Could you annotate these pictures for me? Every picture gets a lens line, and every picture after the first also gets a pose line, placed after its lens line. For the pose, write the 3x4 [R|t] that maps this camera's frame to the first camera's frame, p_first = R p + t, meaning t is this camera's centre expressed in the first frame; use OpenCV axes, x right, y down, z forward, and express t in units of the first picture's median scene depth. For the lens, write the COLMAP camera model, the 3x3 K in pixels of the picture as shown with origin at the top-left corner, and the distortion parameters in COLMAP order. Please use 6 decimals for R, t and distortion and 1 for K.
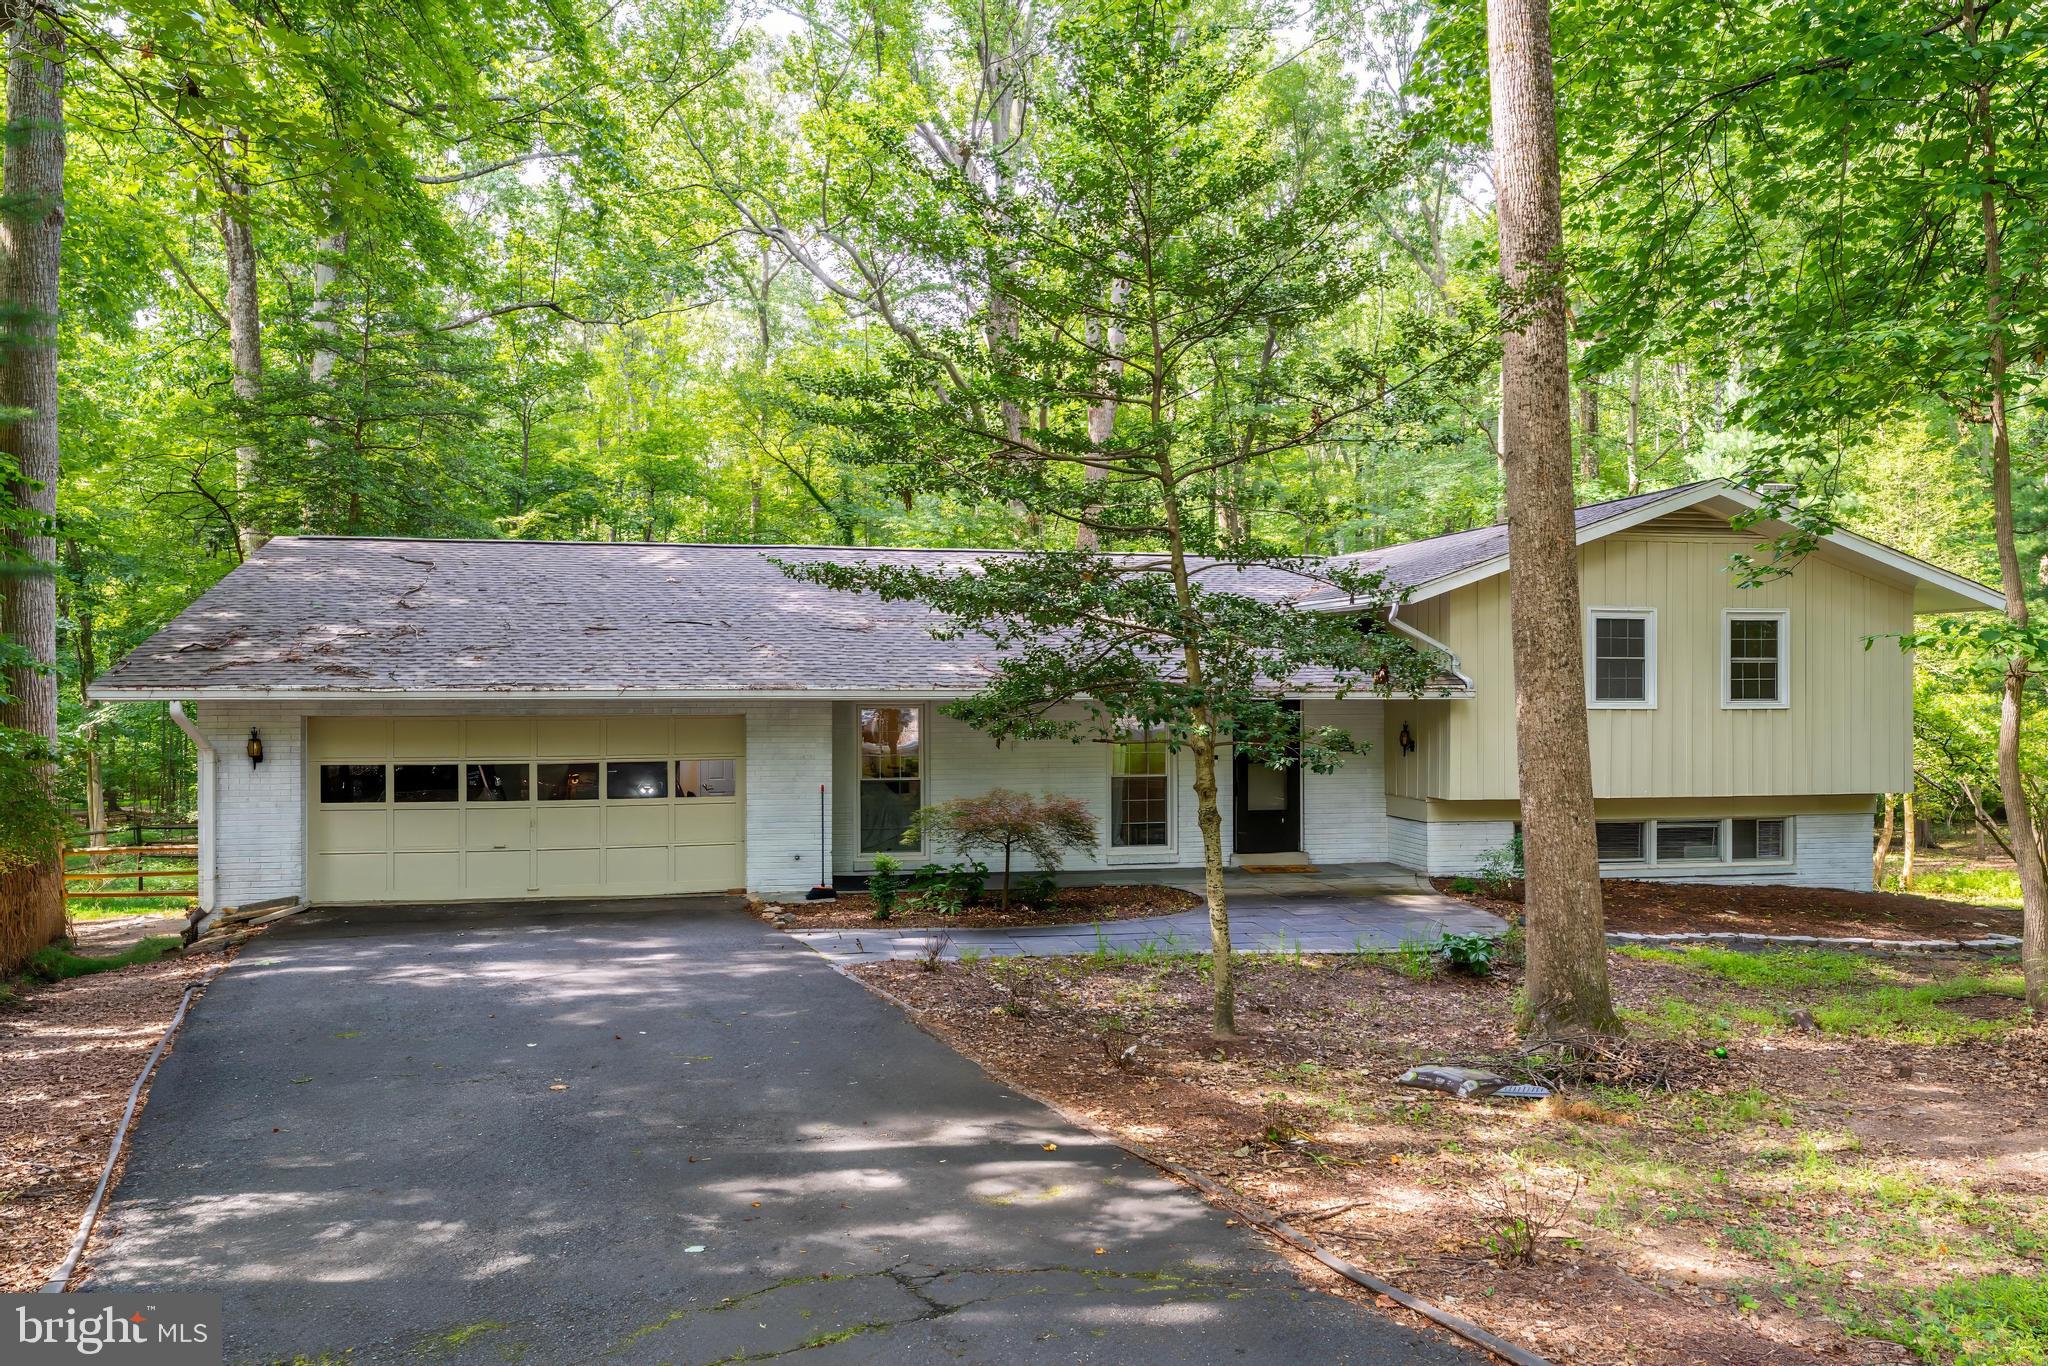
lens RADIAL K [[834.1, 0, 1013.7], [0, 834.1, 683.4], [0, 0, 1]] dist [-0.001615, -0.000250]
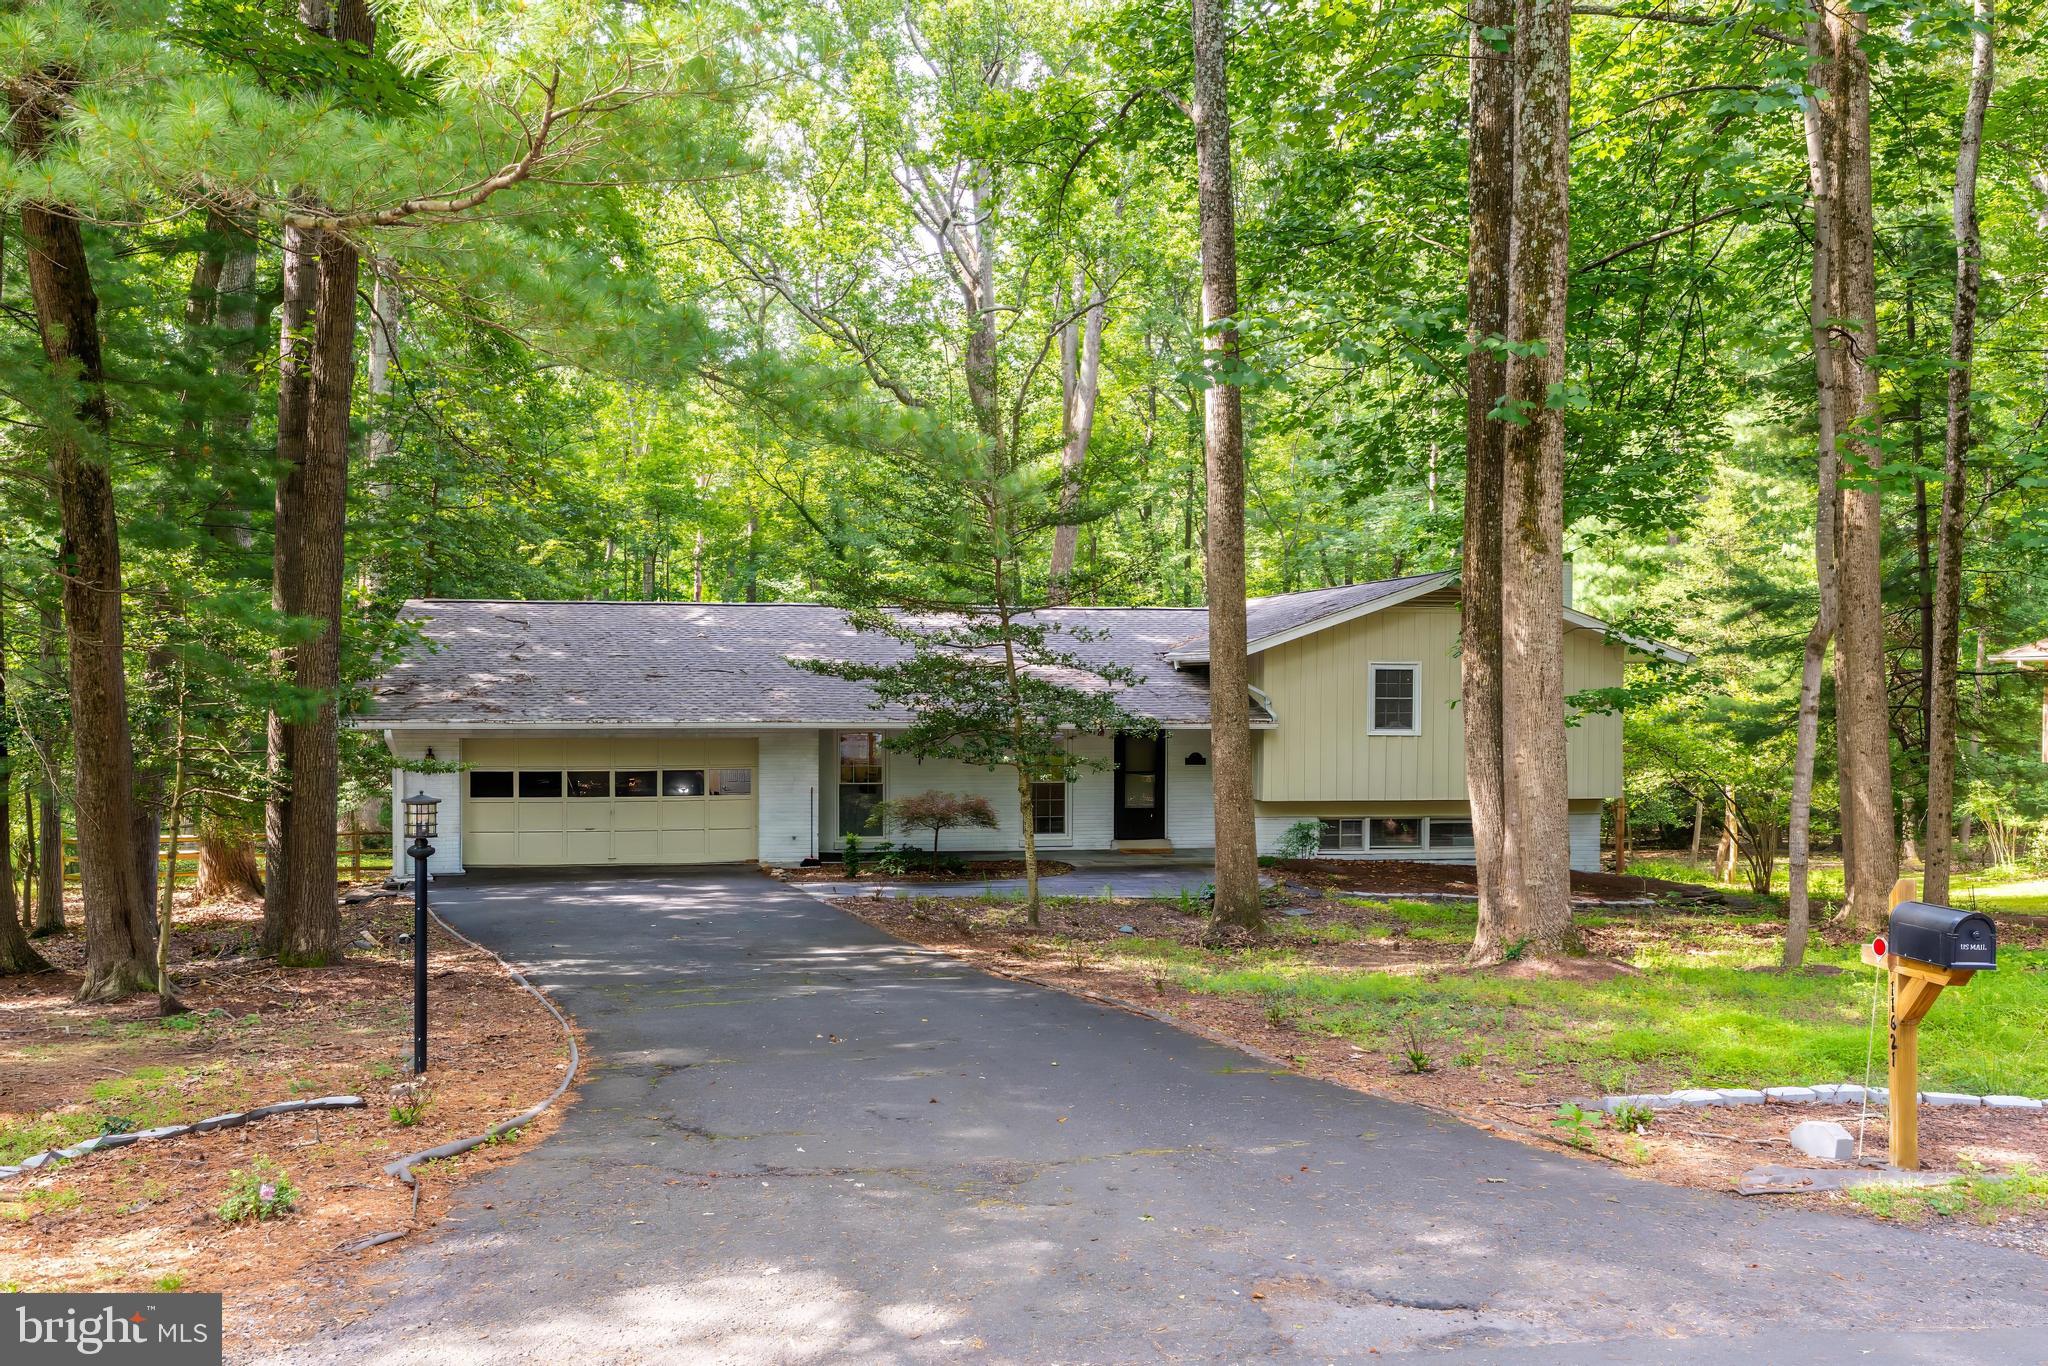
lens RADIAL K [[834.1, 0, 1013.7], [0, 834.1, 683.4], [0, 0, 1]] dist [-0.001615, -0.000250]
pose [[0.999907, 0.009241, 0.010049, 0.094640], [-0.009212, 0.999953, -0.002903, -0.052776], [-0.010075, 0.002810, 0.999945, -0.410201]]
